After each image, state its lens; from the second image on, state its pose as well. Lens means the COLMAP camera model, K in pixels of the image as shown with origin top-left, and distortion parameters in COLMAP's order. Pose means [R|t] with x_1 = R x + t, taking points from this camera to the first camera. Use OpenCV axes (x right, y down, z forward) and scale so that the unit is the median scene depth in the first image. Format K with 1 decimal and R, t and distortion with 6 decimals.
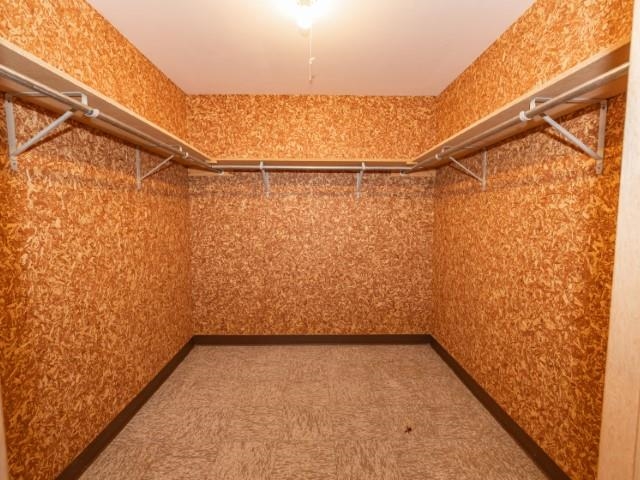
lens RADIAL K [[299.9, 0, 319.6], [0, 299.9, 239.7], [0, 0, 1]] dist [-0.000356, 0.000091]
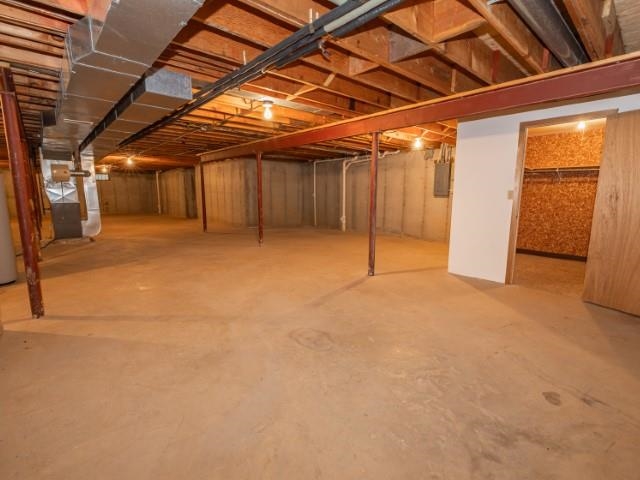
lens RADIAL K [[299.9, 0, 318.9], [0, 299.9, 239.2], [0, 0, 1]] dist [-0.000356, 0.000091]
pose [[0.660639, 0.116541, -0.741602, 0.299852], [-0.062409, 0.992983, 0.100450, 0.126824], [0.748105, -0.020079, 0.663277, -1.568055]]
